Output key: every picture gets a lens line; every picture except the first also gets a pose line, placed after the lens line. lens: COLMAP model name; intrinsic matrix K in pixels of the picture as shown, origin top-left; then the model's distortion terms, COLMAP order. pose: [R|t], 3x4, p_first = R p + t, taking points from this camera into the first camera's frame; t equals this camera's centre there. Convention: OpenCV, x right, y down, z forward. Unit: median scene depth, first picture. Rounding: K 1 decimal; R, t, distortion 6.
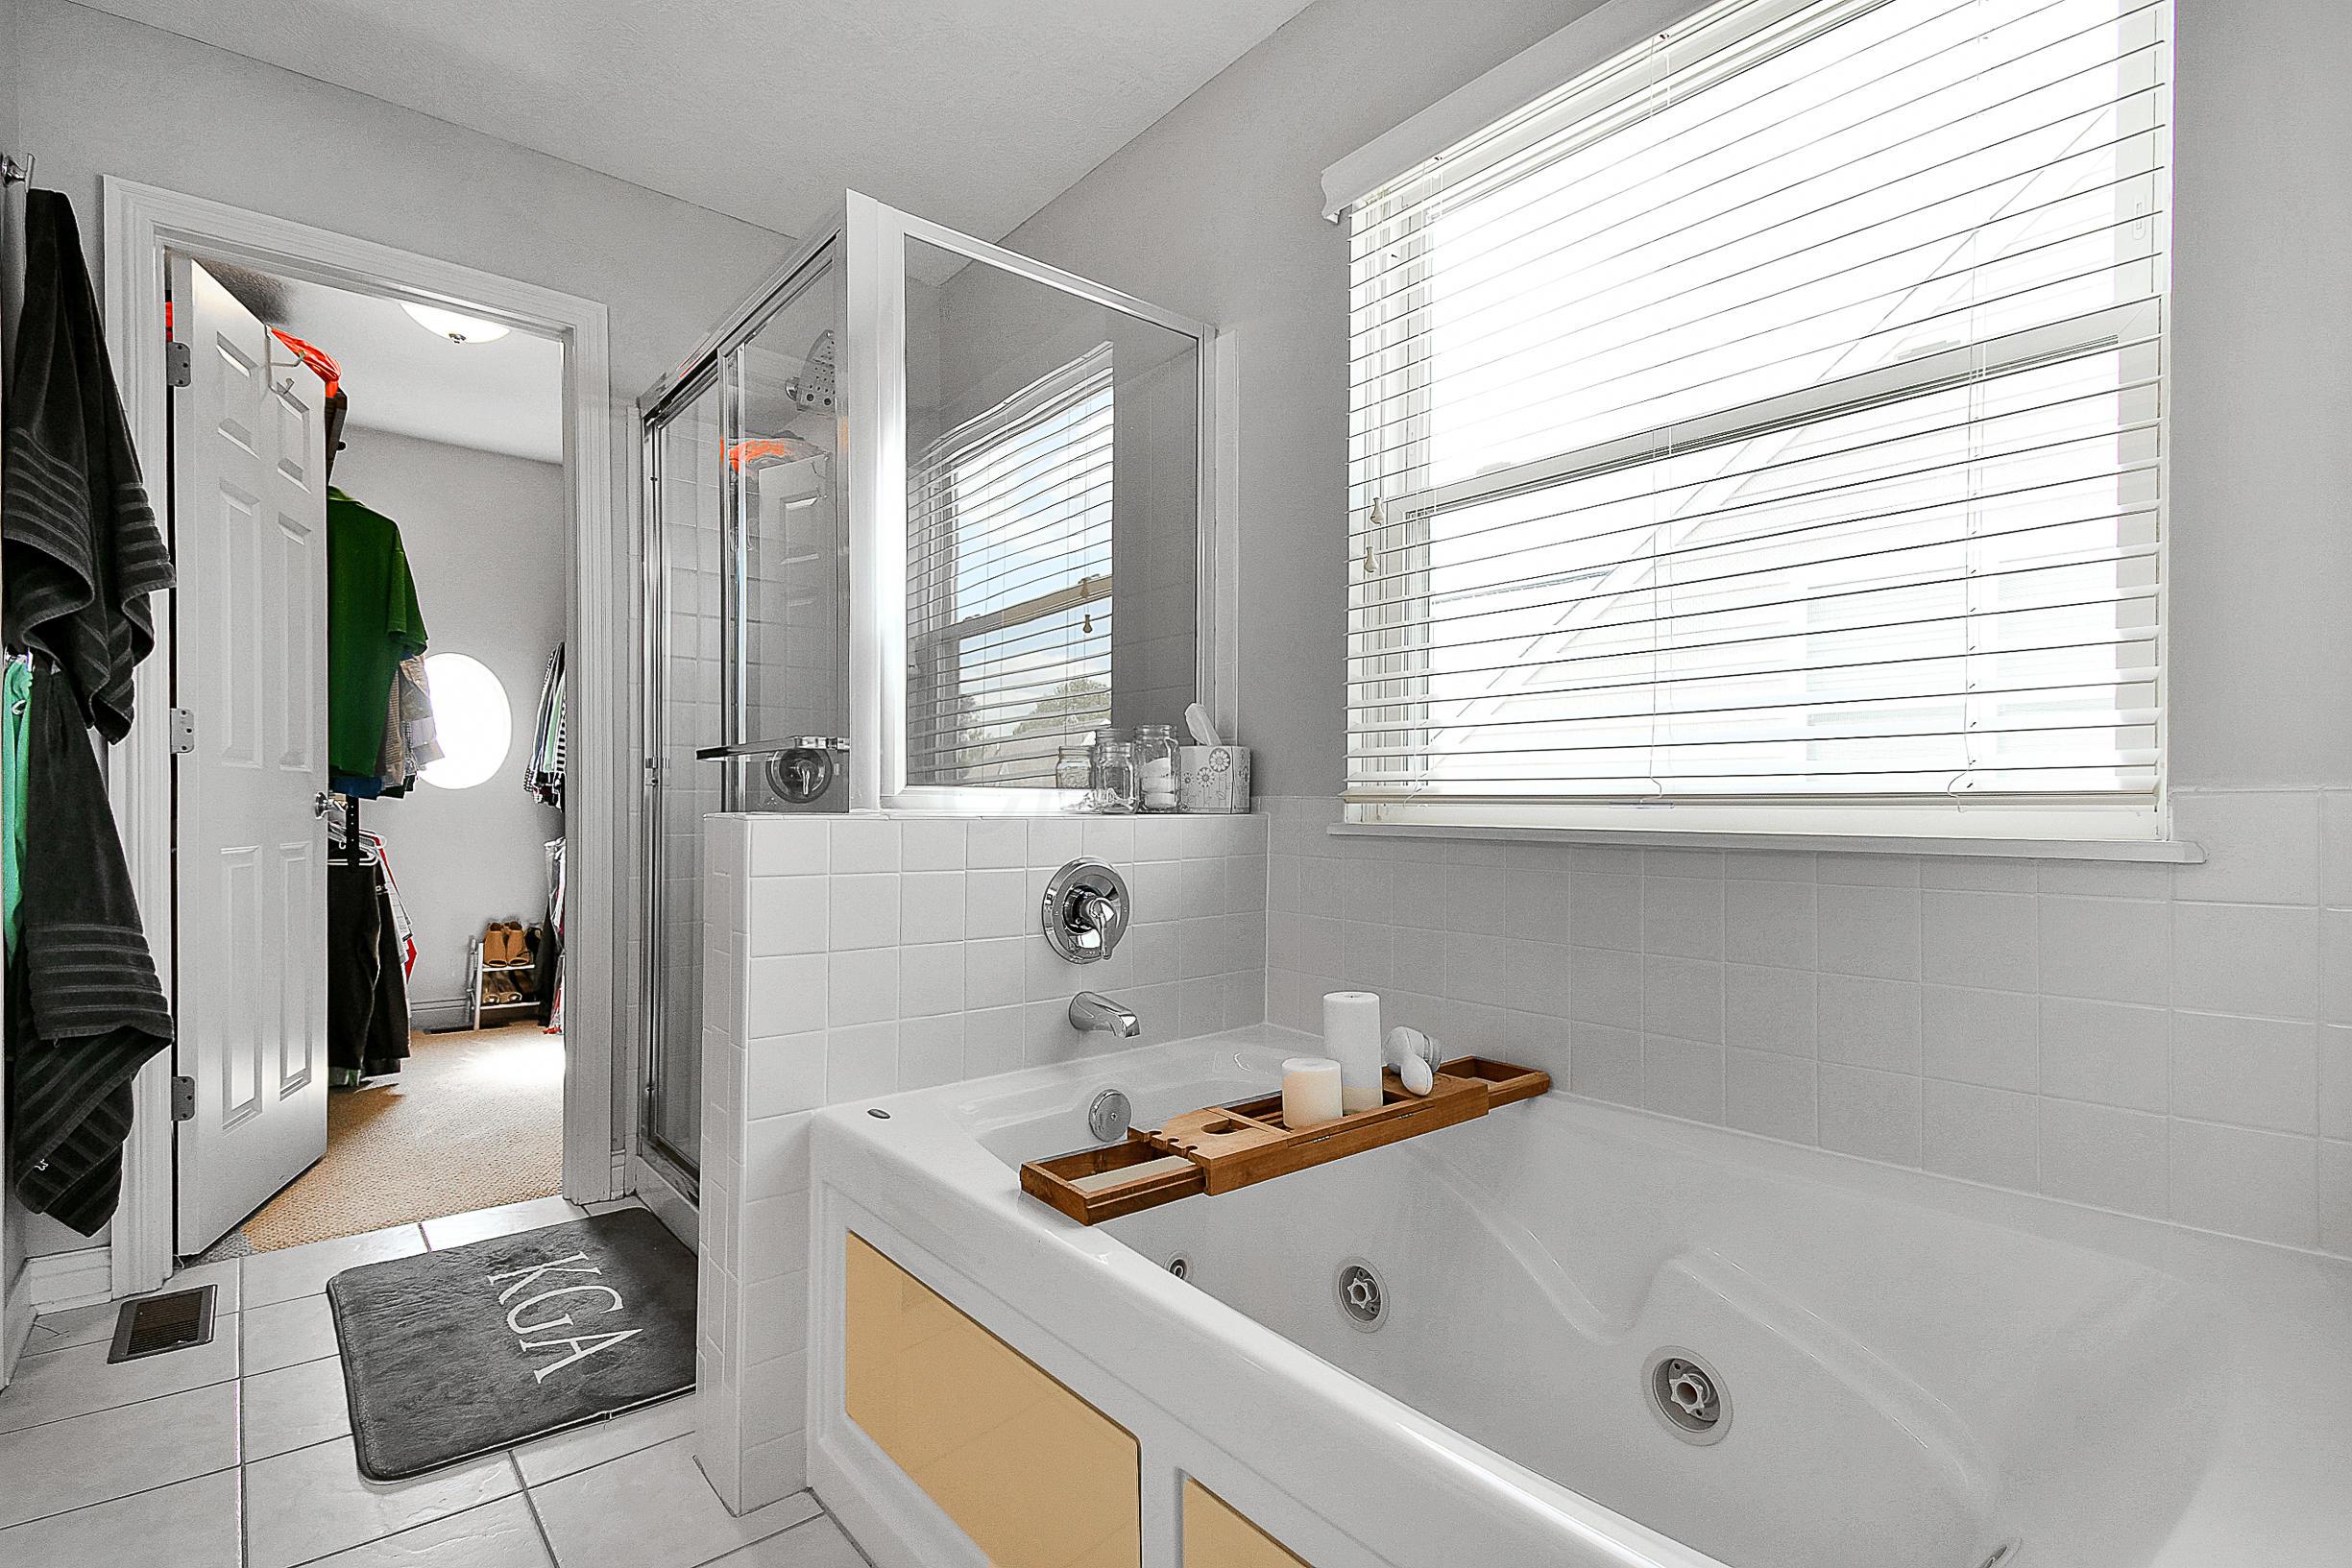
lens RADIAL K [[1052.3, 0, 1167.1], [0, 1052.3, 796.2], [0, 0, 1]] dist [0.035784, -0.025229]
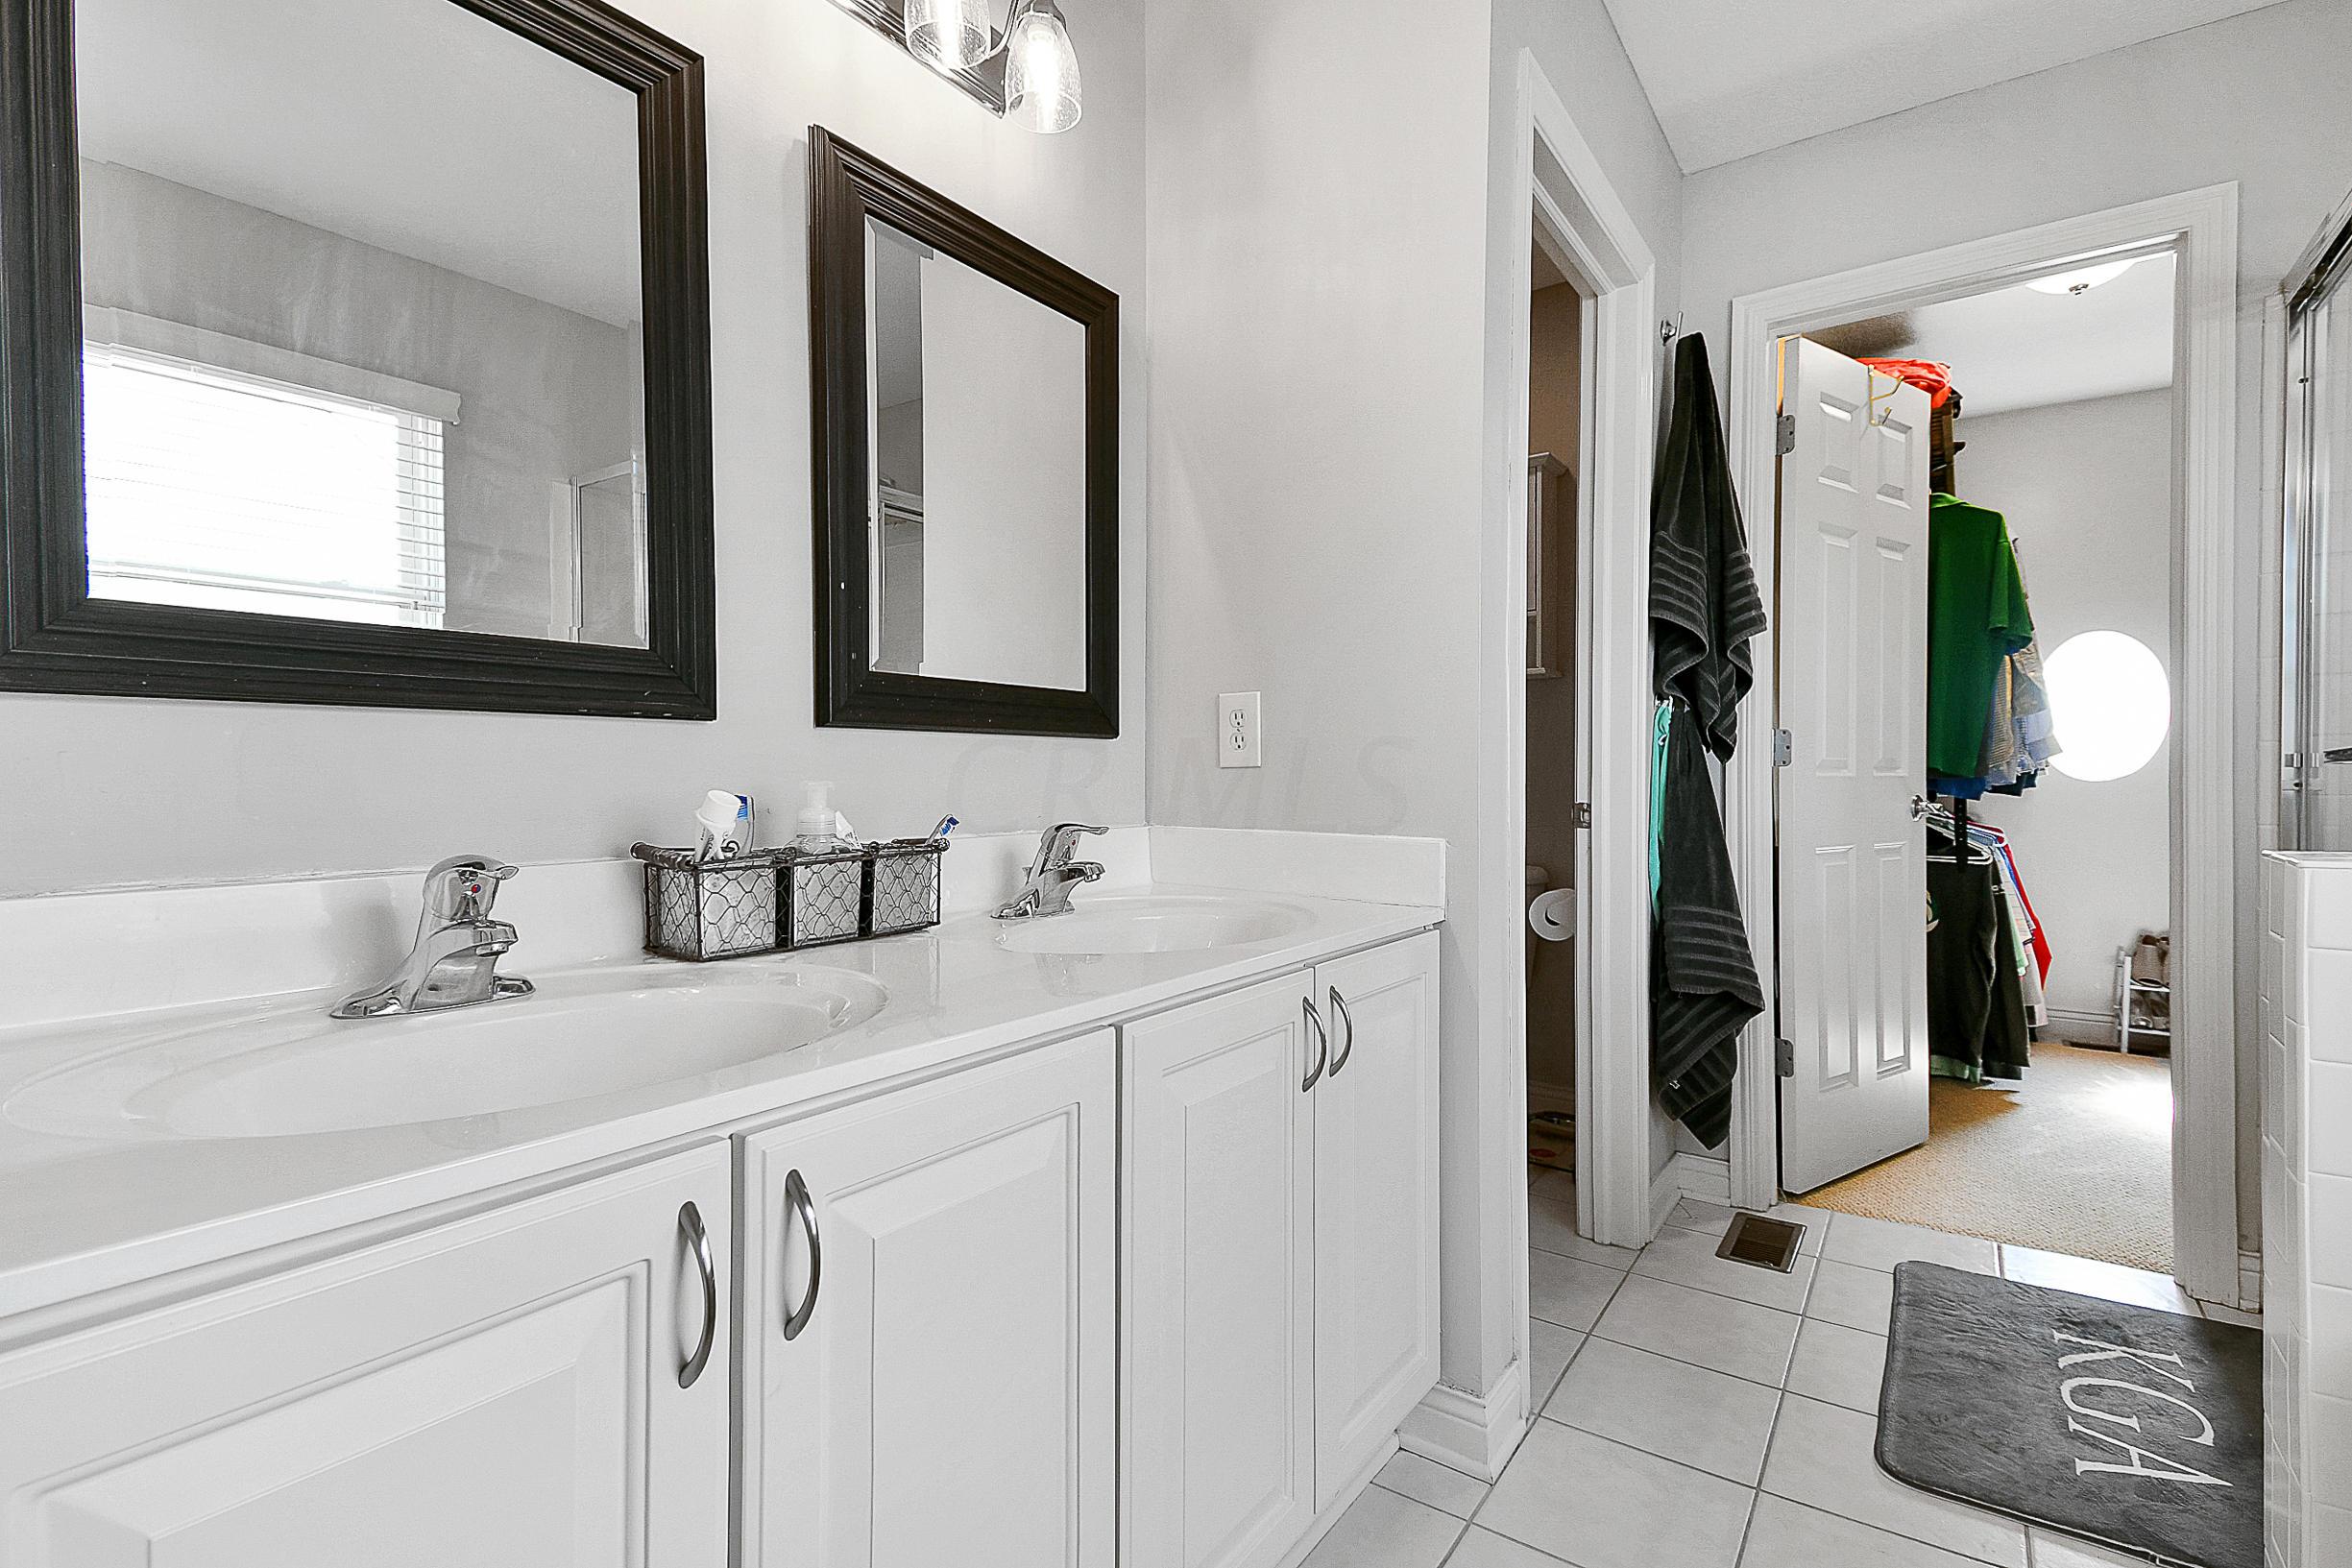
lens RADIAL K [[1106.2, 0, 1219.2], [0, 1106.2, 790.3], [0, 0, 1]] dist [0.030252, -0.029463]
pose [[0.256635, 0.009586, -0.966461, 0.101566], [0.007251, 0.999904, 0.011843, -0.031114], [0.966481, -0.010047, 0.256540, 0.071823]]
